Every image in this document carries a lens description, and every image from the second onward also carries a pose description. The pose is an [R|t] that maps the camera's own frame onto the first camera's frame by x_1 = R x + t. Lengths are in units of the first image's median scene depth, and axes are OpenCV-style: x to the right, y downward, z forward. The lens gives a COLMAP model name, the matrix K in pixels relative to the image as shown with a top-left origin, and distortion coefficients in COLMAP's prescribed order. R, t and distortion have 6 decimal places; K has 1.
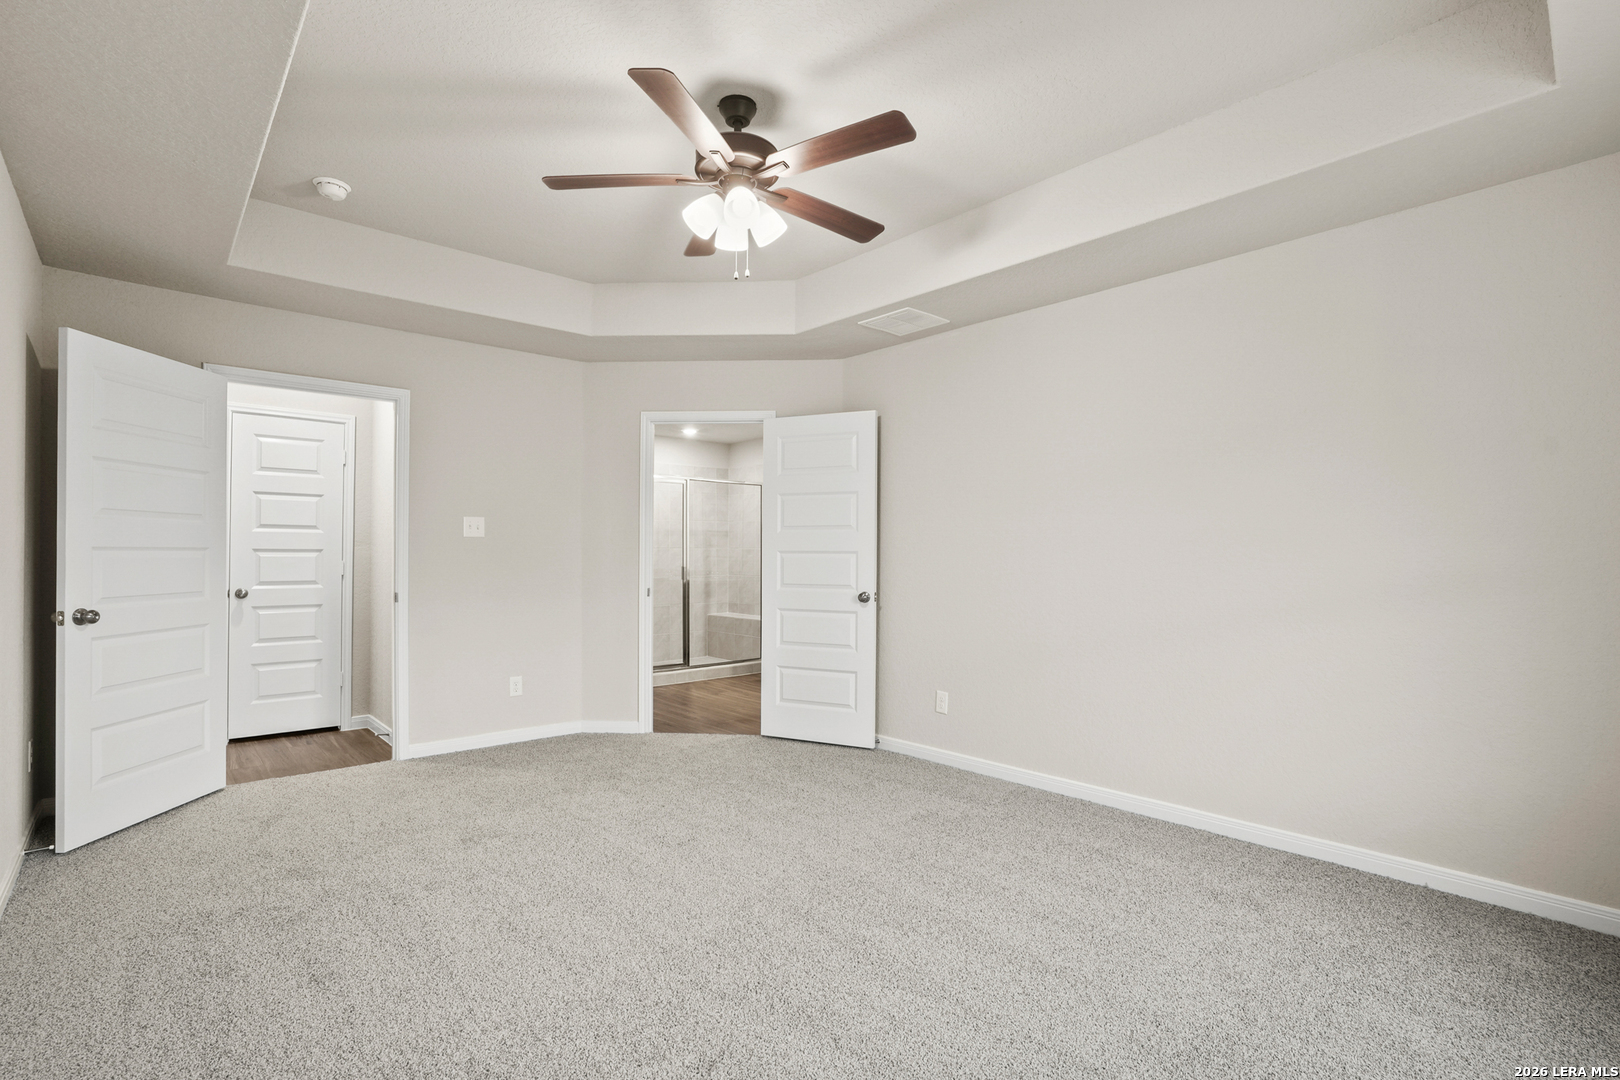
lens RADIAL K [[752.9, 0, 806.0], [0, 752.9, 554.6], [0, 0, 1]] dist [-0.030023, 0.000268]
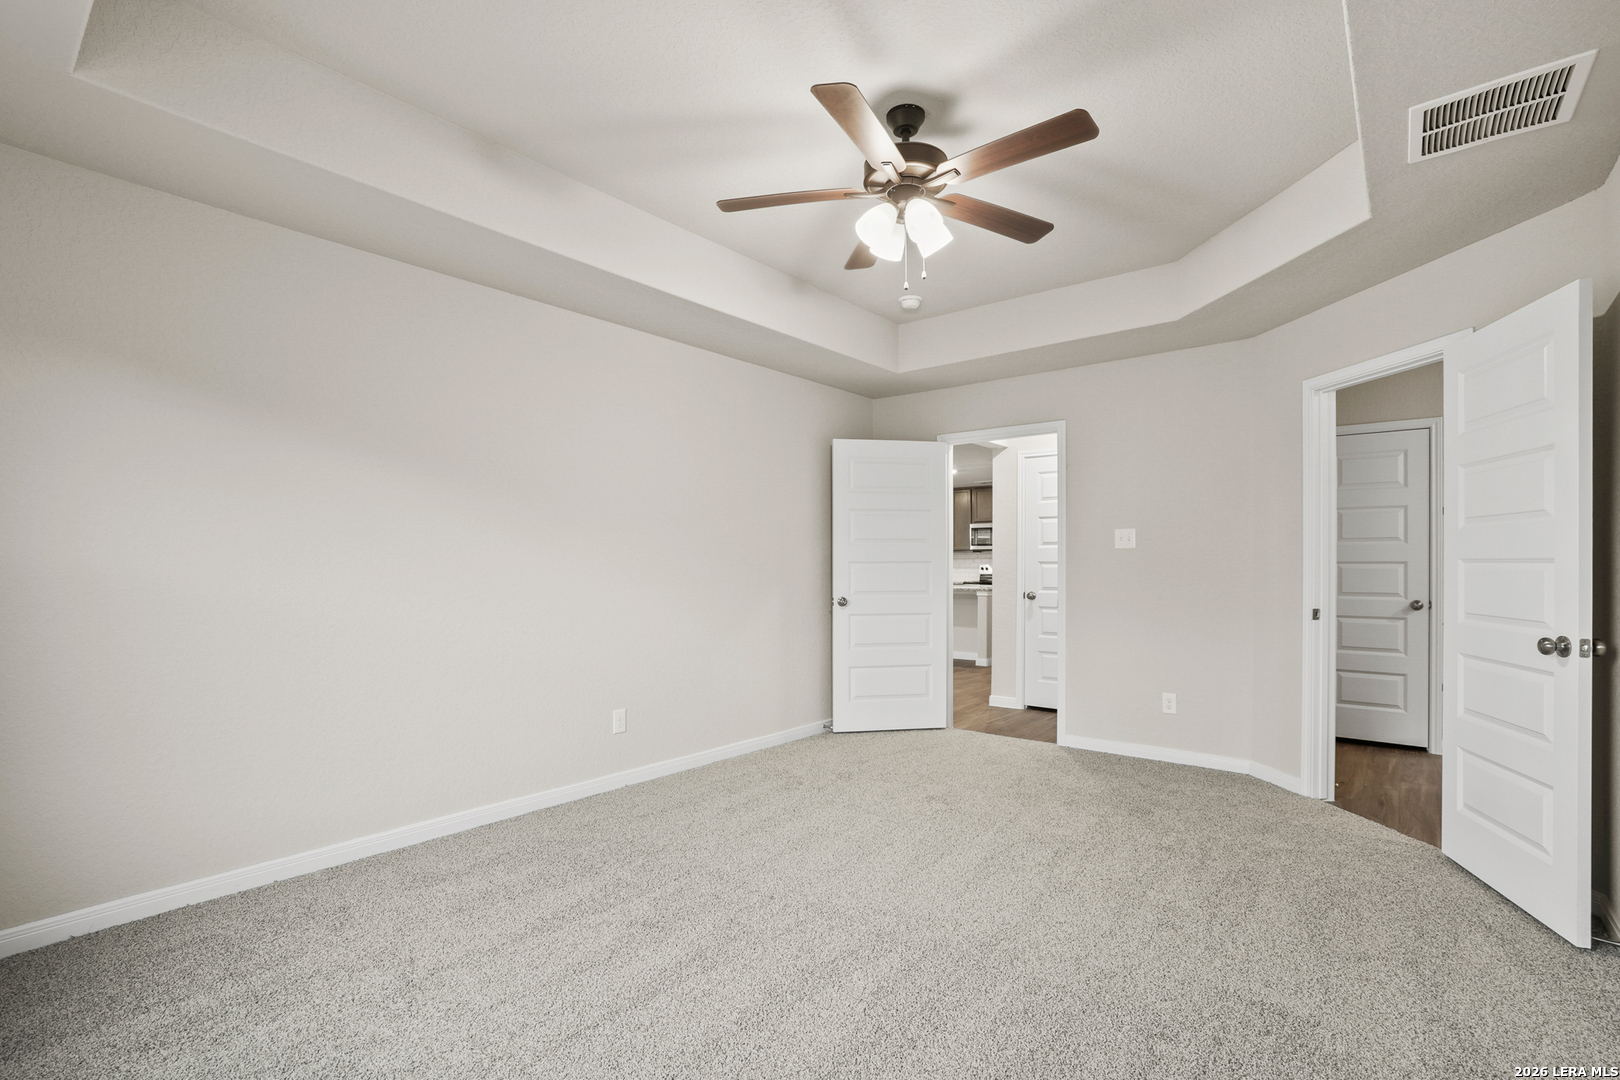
lens RADIAL K [[752.9, 0, 806.0], [0, 752.9, 554.6], [0, 0, 1]] dist [-0.030023, 0.000268]
pose [[0.154239, -0.015012, -0.987919, 0.544436], [0.001785, 0.999887, -0.014915, -0.000838], [0.988032, 0.000537, 0.154249, 0.441803]]
